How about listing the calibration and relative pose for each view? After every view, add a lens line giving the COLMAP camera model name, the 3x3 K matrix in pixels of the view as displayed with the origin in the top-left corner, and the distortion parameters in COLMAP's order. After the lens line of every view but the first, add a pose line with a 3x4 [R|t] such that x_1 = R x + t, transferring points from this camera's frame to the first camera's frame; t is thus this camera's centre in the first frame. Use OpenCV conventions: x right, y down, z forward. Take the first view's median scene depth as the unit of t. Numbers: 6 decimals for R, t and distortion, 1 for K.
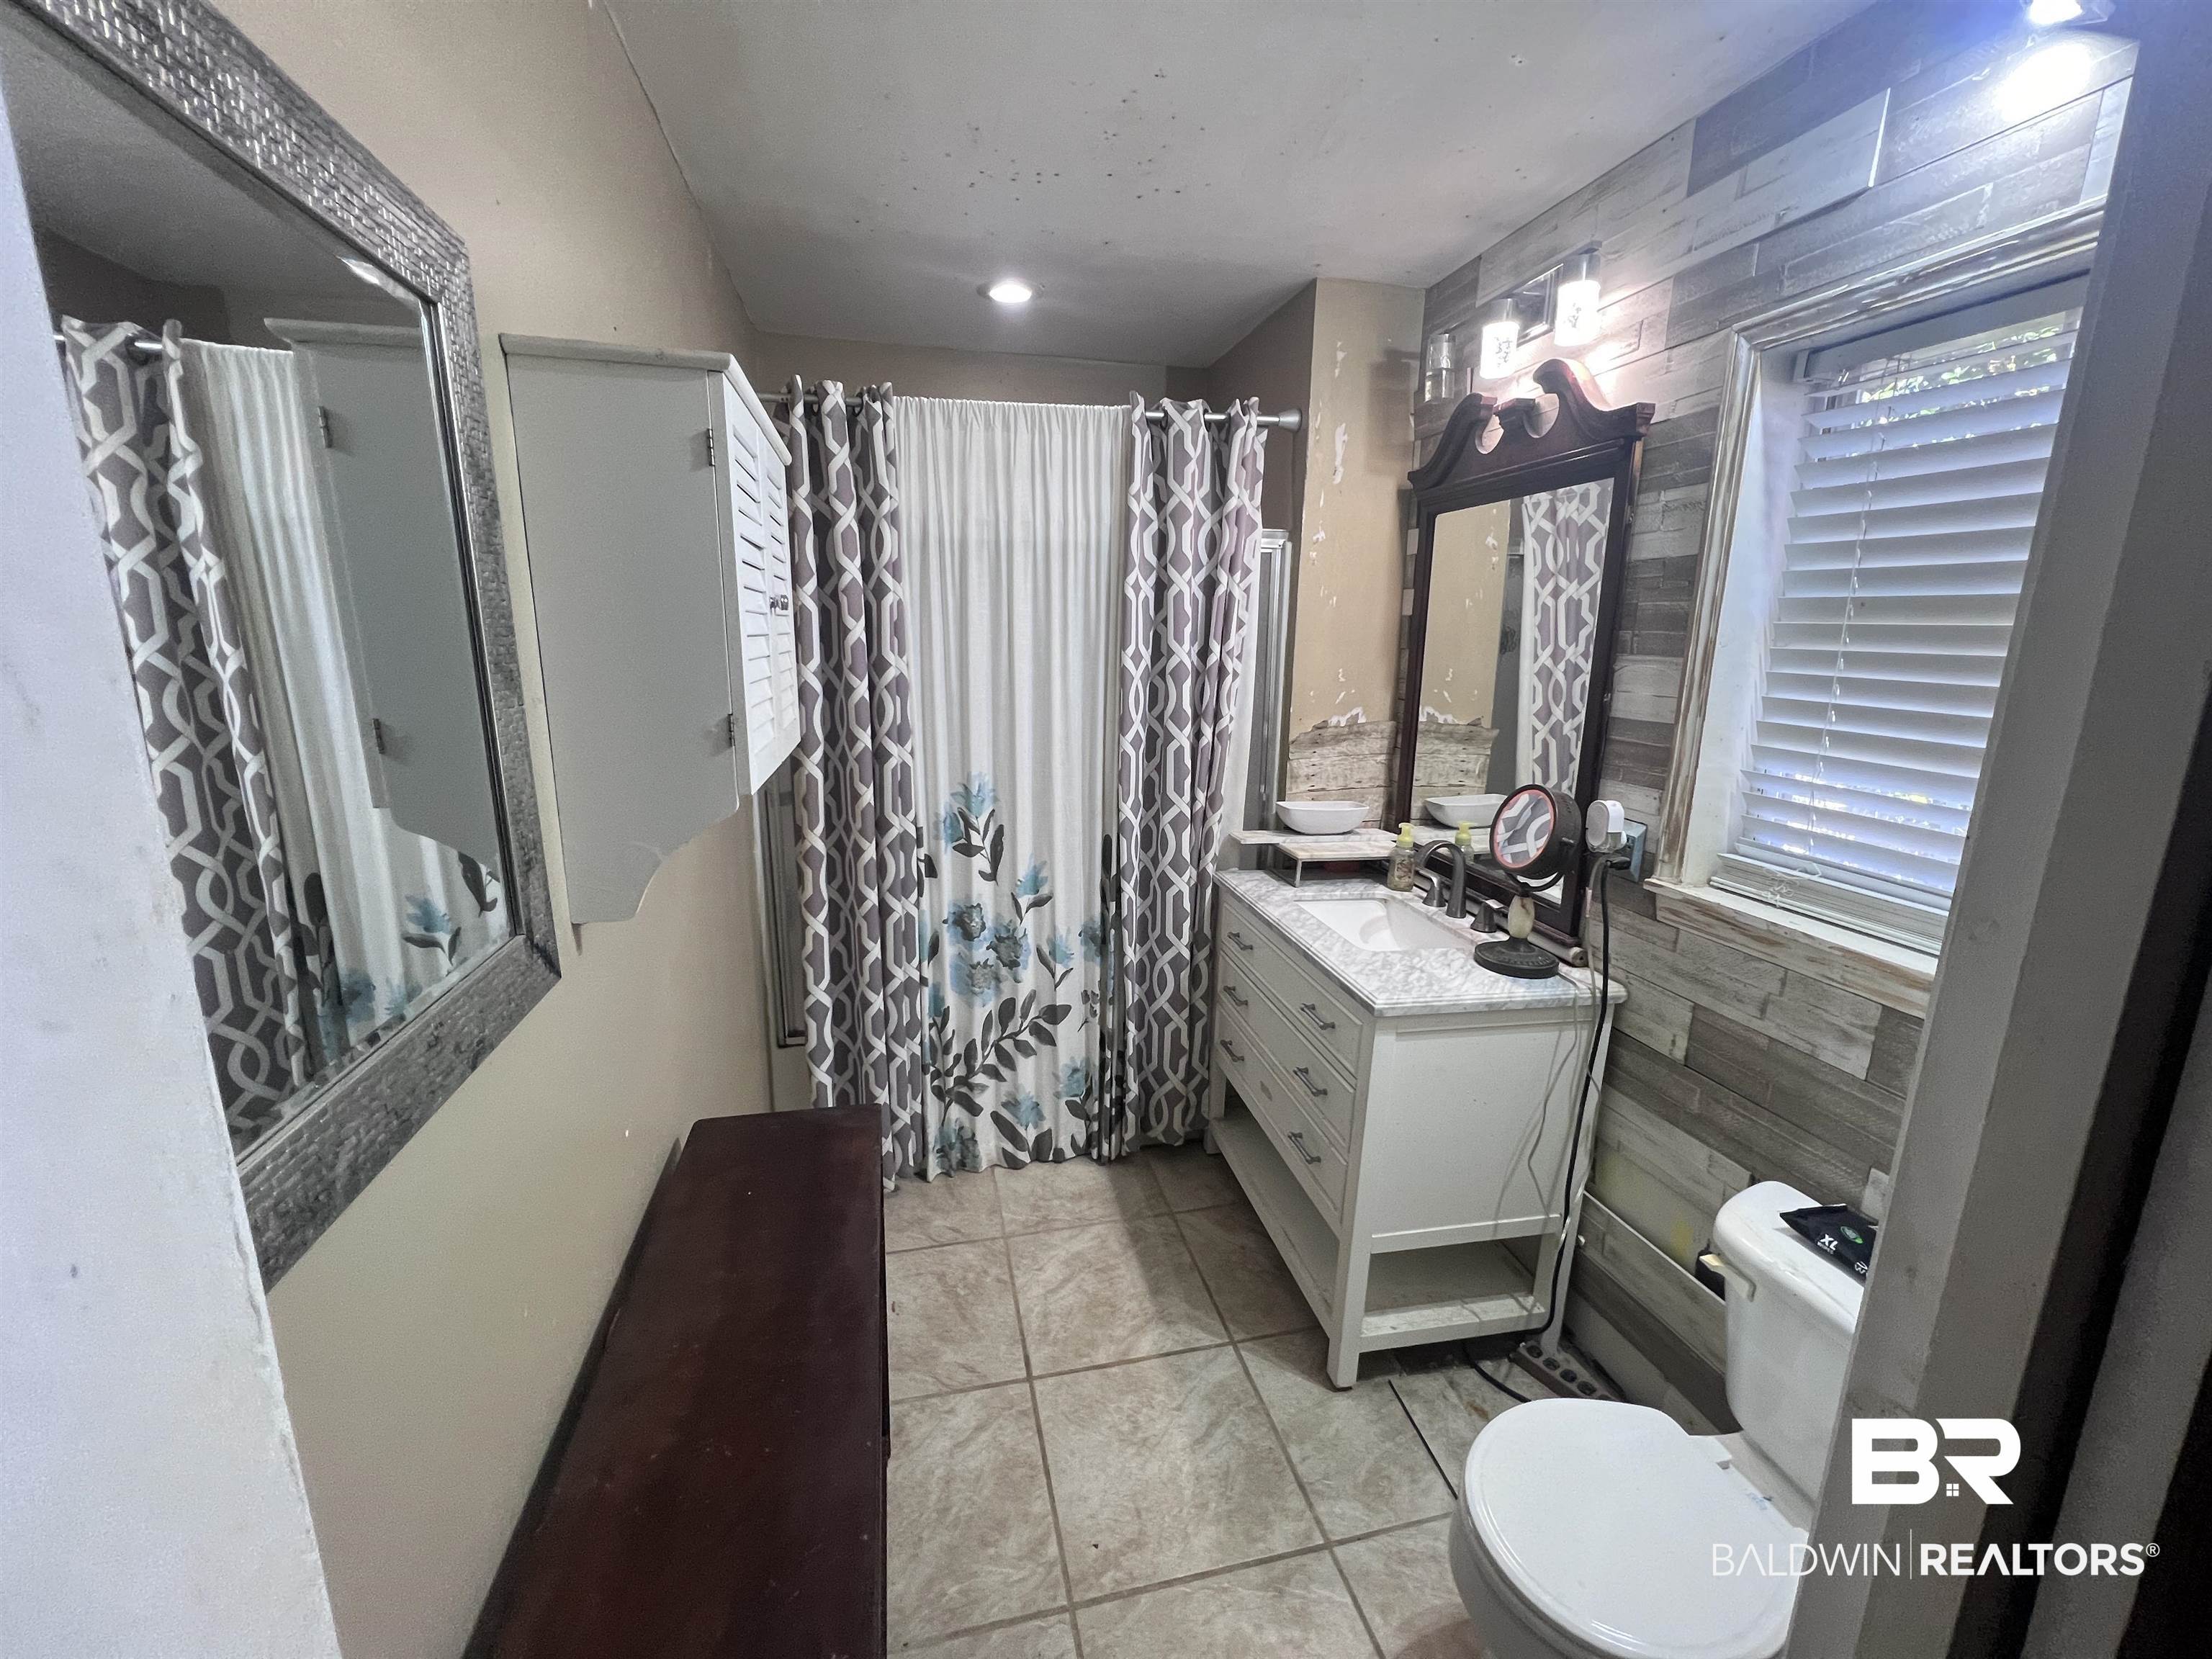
lens RADIAL K [[881.3, 0, 1100.1], [0, 881.3, 825.5], [0, 0, 1]] dist [-0.009833, 0.001935]
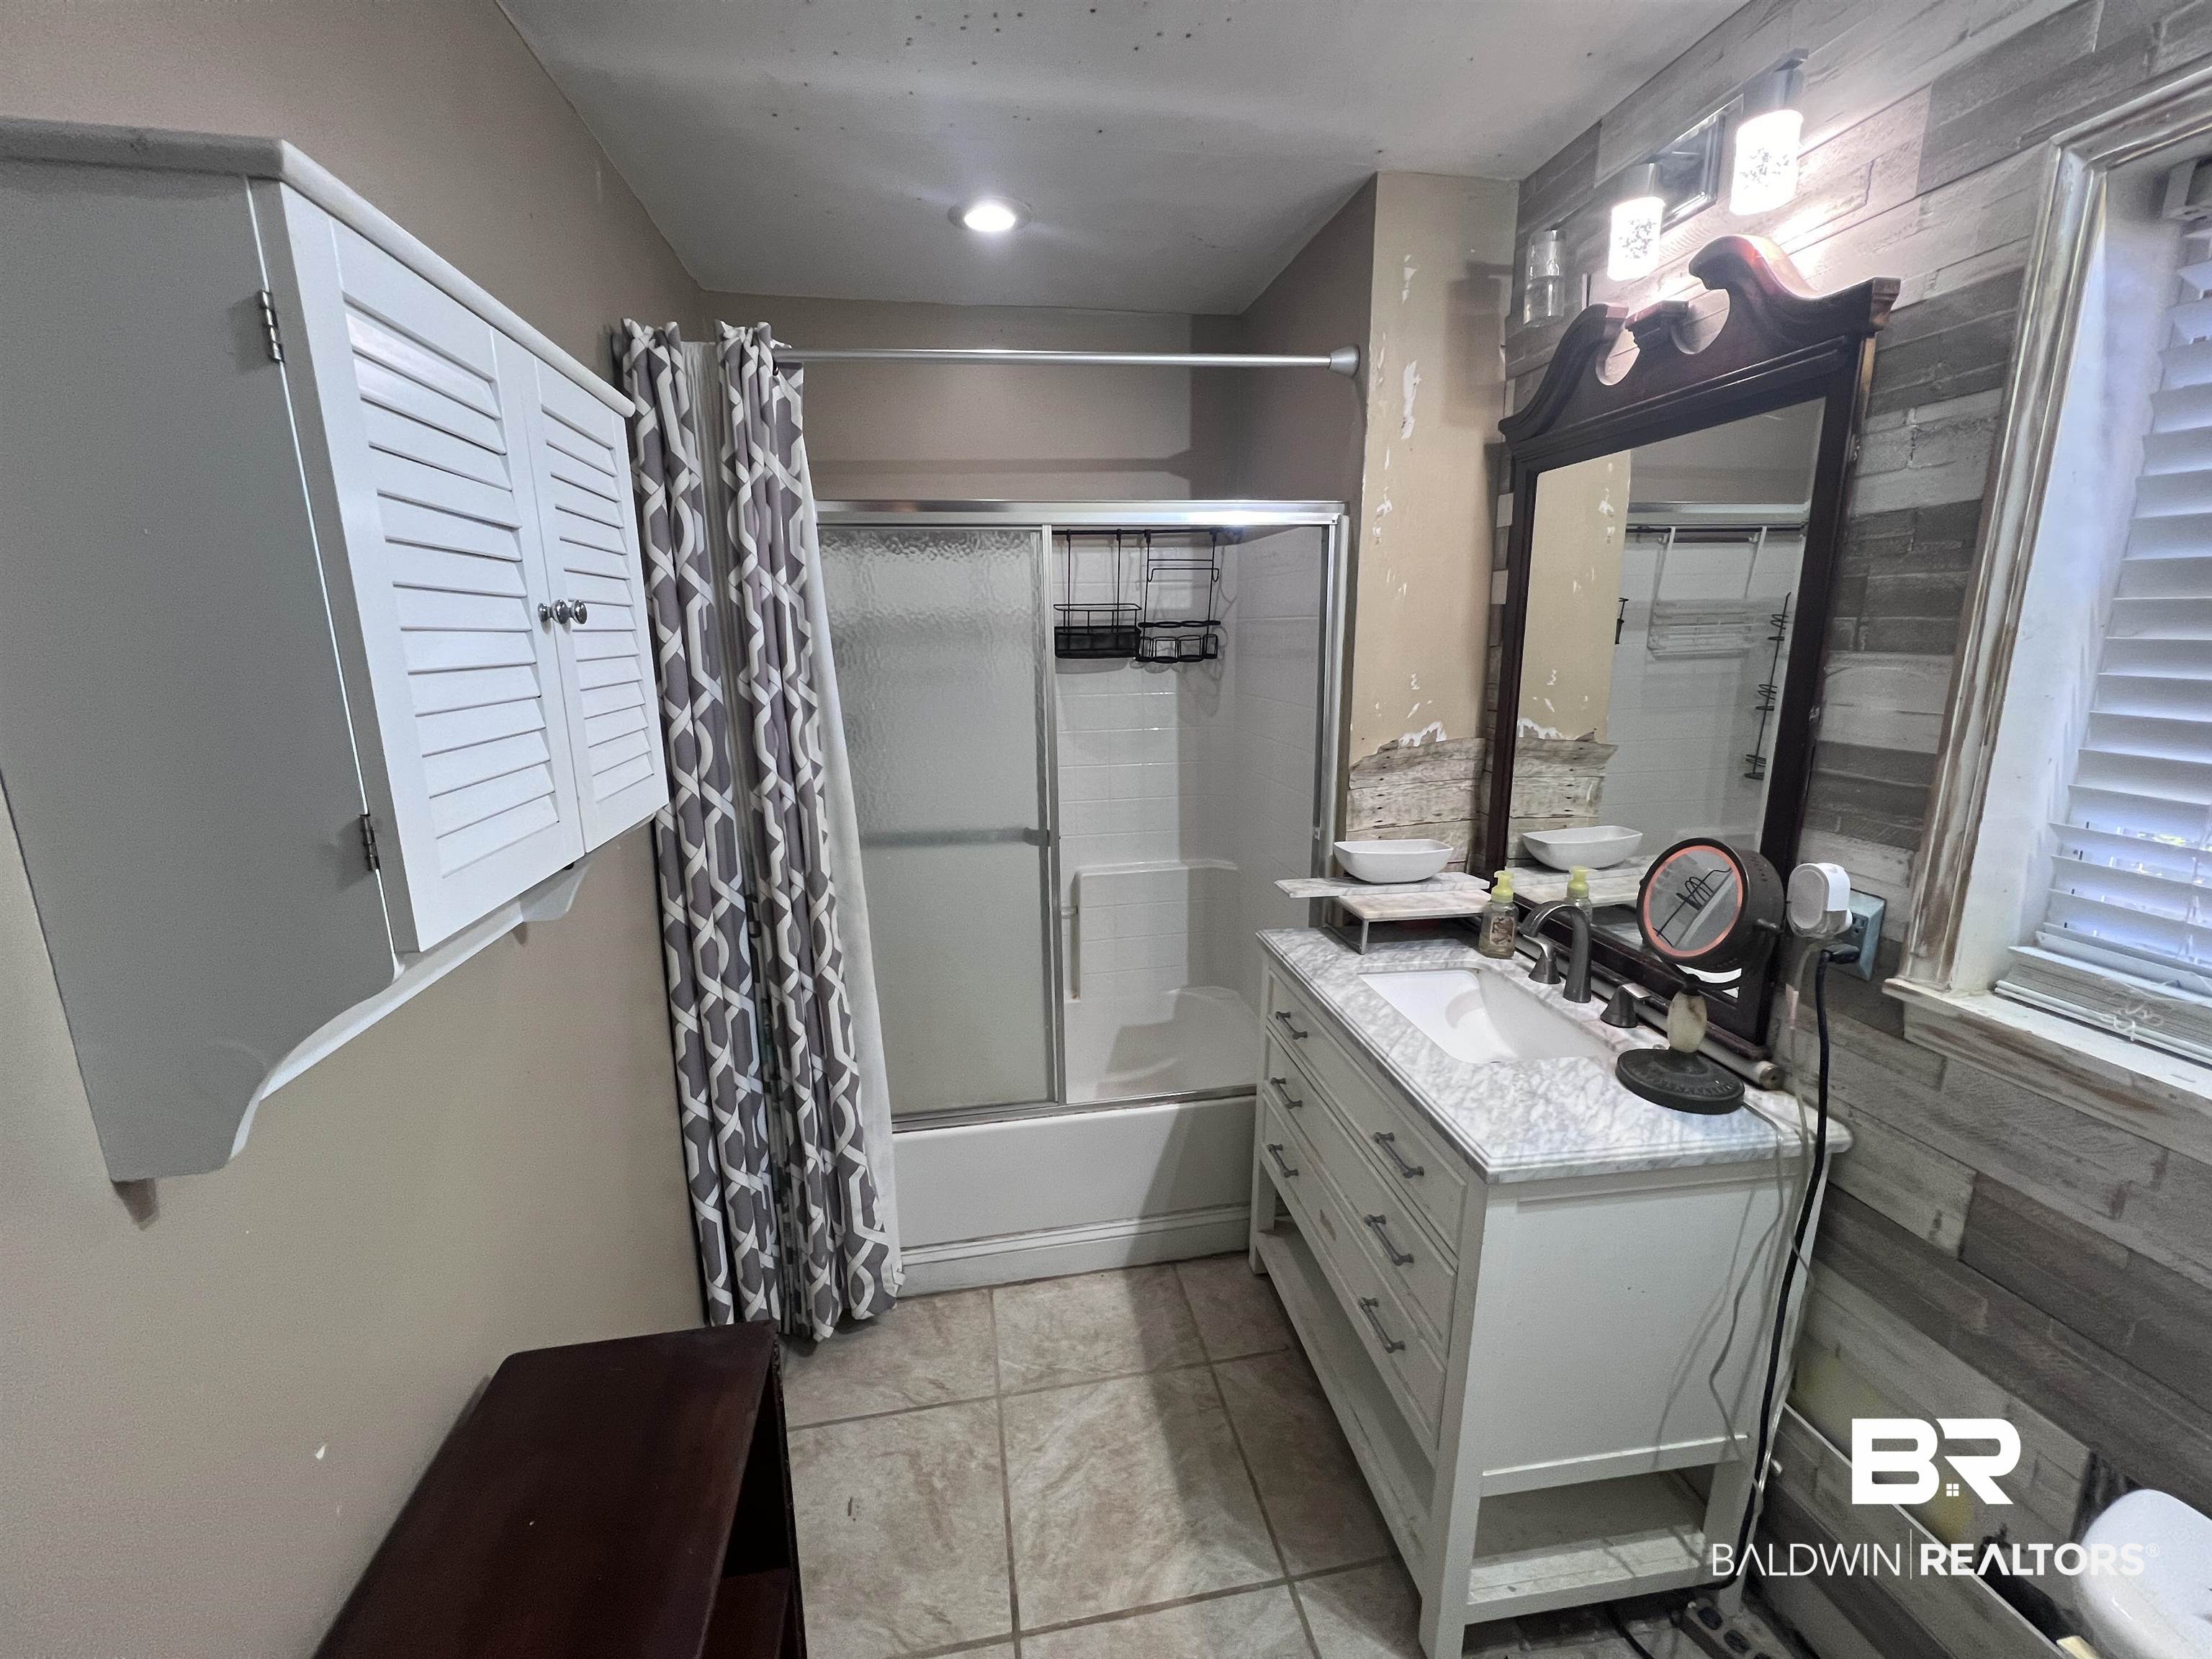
lens RADIAL K [[881.3, 0, 1099.1], [0, 881.3, 823.1], [0, 0, 1]] dist [-0.009833, 0.001935]
pose [[0.998285, -0.015298, -0.056503, 0.043558], [0.015240, 0.999883, -0.001459, -0.061789], [0.056519, 0.000596, 0.998401, 0.253310]]
